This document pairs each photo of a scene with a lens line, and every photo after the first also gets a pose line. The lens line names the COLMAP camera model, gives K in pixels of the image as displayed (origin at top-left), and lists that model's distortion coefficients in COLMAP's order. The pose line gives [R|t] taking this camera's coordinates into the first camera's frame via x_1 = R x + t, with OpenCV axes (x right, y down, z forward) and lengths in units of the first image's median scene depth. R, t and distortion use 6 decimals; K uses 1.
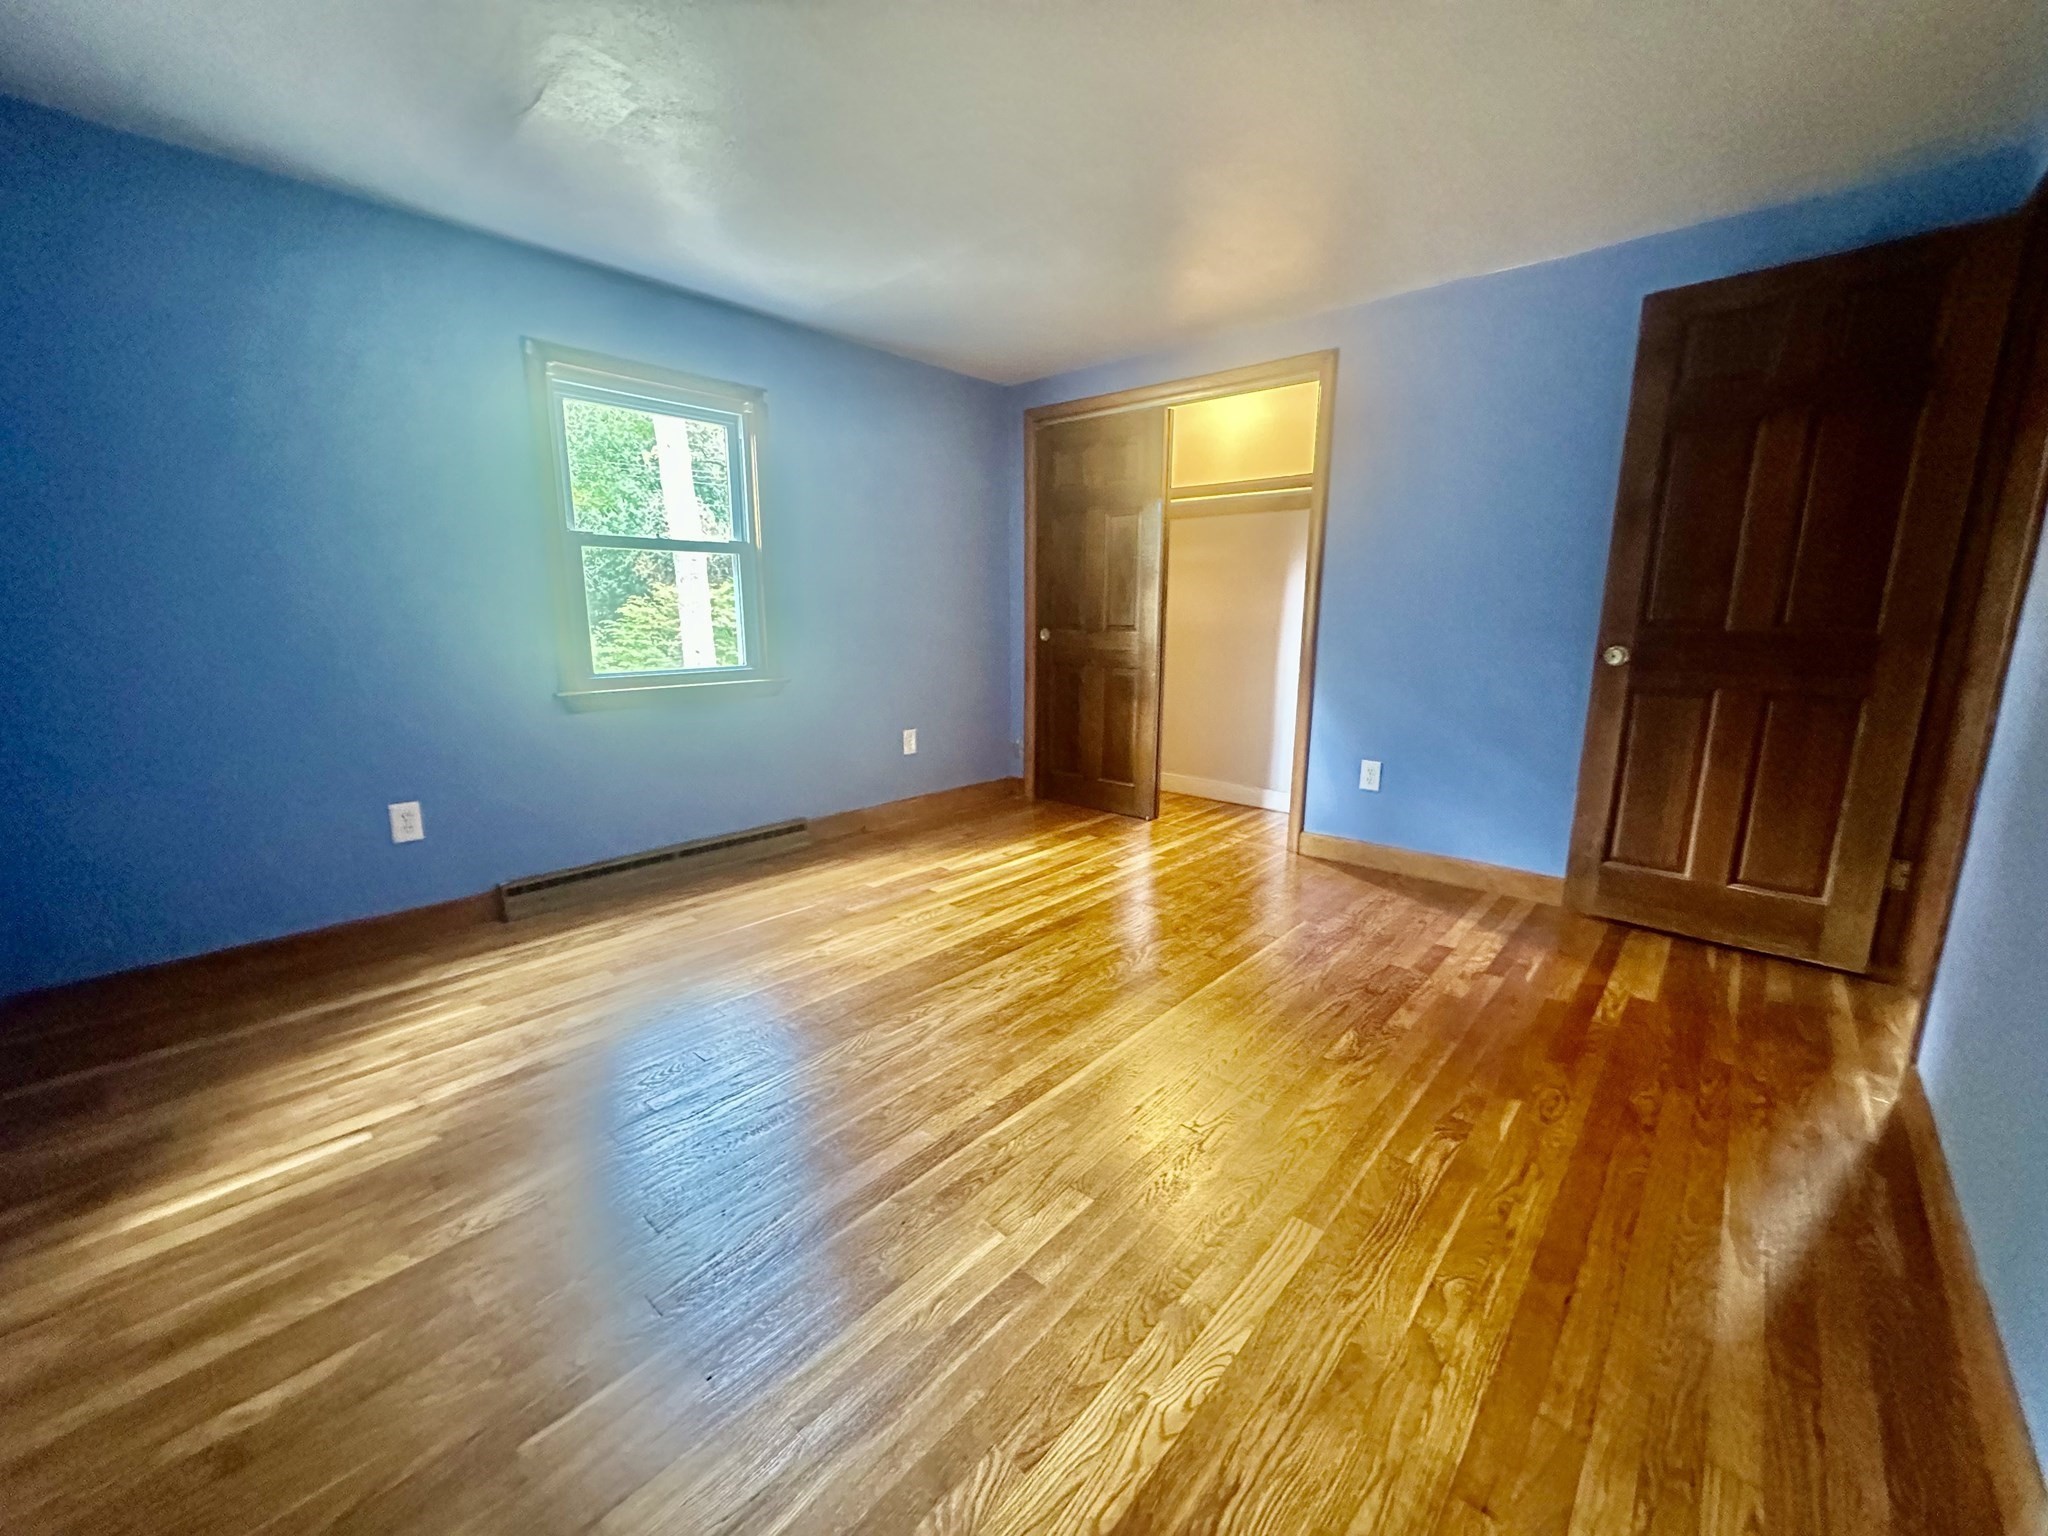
lens RADIAL K [[820.4, 0, 1022.1], [0, 820.4, 769.2], [0, 0, 1]] dist [-0.000718, -0.000527]
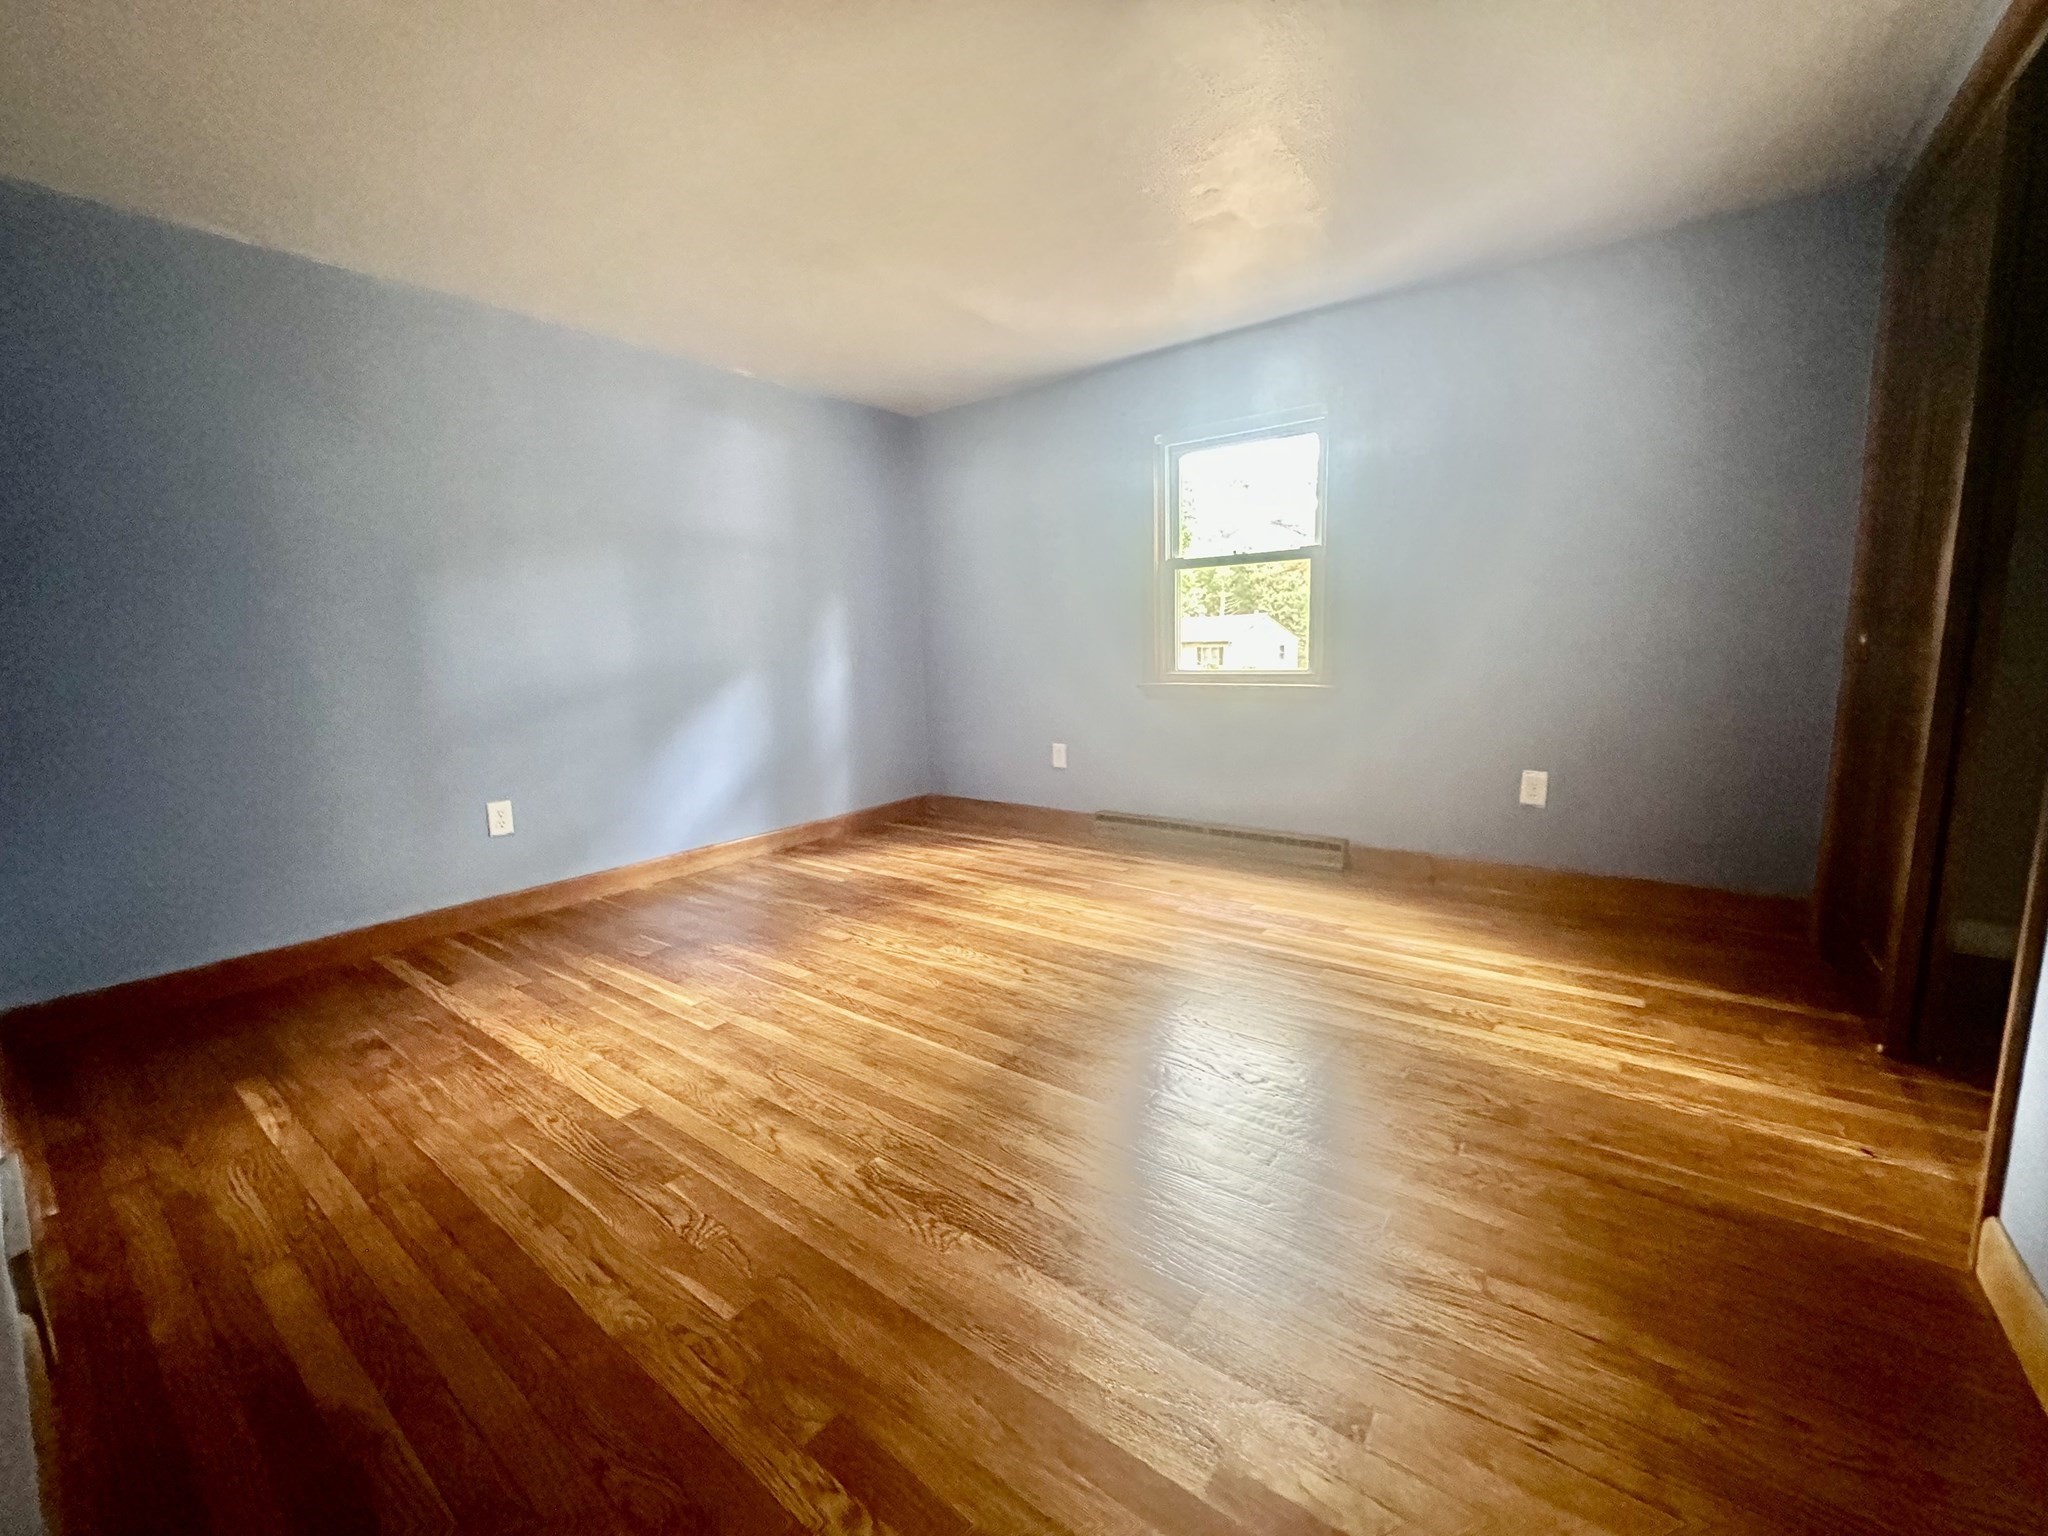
lens RADIAL K [[820.4, 0, 1022.1], [0, 820.4, 769.2], [0, 0, 1]] dist [-0.000718, -0.000527]
pose [[0.080733, 0.148442, -0.985620, 0.921279], [-0.164164, 0.977324, 0.133746, -0.122883], [0.983124, 0.151005, 0.103271, 0.829146]]
